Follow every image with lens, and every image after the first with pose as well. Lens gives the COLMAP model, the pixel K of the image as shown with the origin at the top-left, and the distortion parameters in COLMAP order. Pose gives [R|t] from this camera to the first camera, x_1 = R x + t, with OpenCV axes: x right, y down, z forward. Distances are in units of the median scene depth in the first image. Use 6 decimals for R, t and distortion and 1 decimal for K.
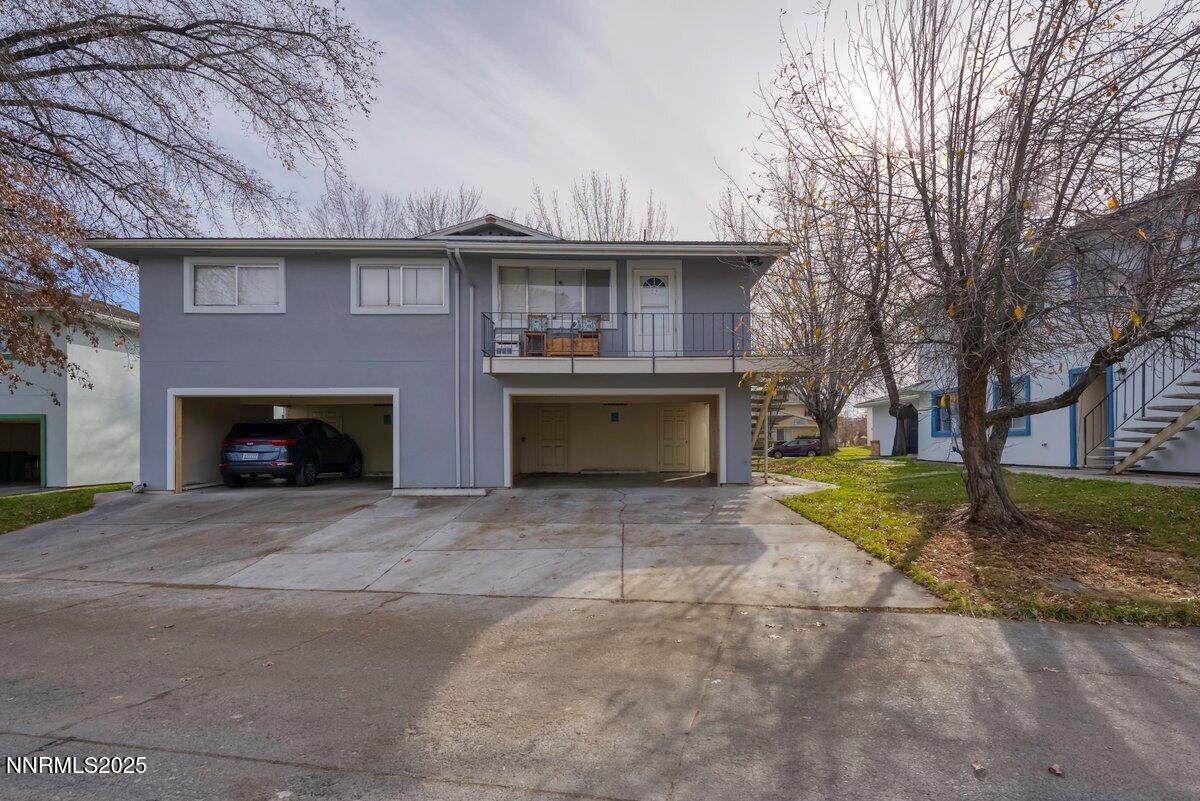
lens RADIAL K [[548.7, 0, 601.8], [0, 548.7, 447.4], [0, 0, 1]] dist [0.003109, 0.001005]
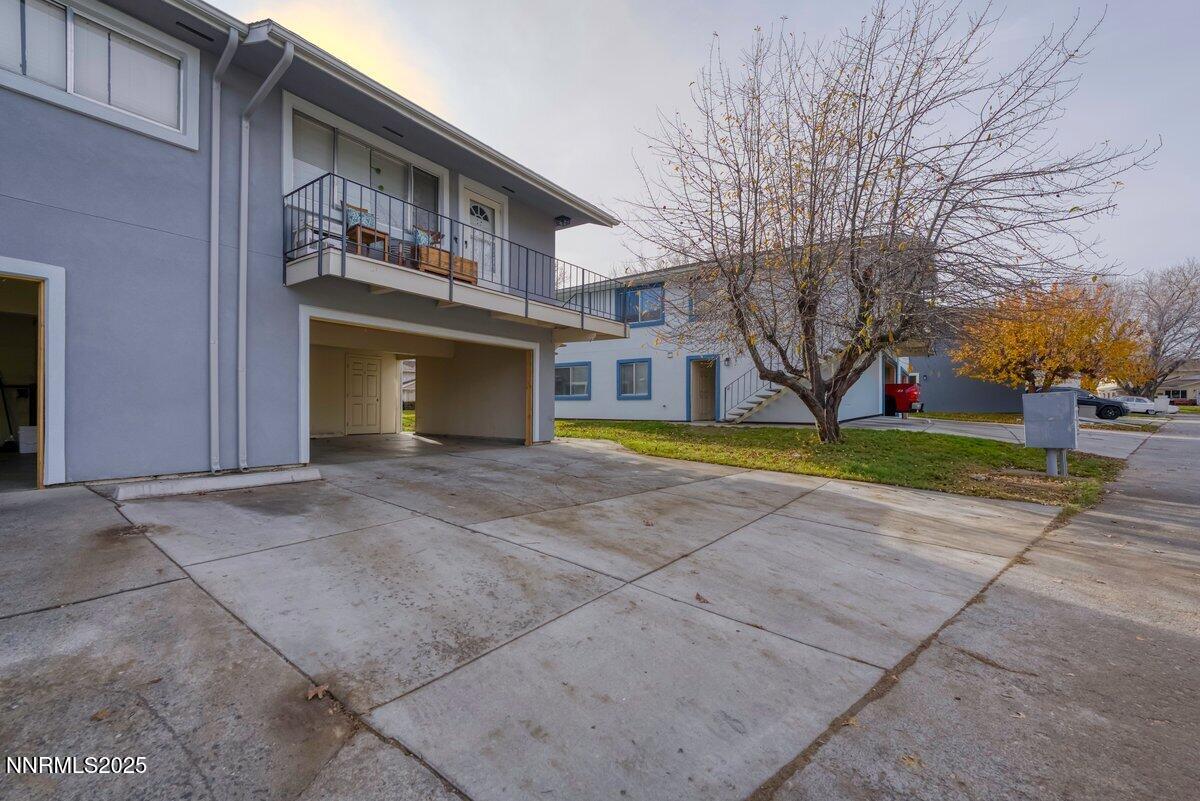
lens RADIAL K [[487.3, 0, 596.5], [0, 487.3, 407.3], [0, 0, 1]] dist [-0.002751, -0.000410]
pose [[0.626609, 0.008387, 0.779289, -0.397003], [-0.004812, 0.999965, -0.006893, 0.010453], [-0.779319, 0.000569, 0.626627, 0.389960]]
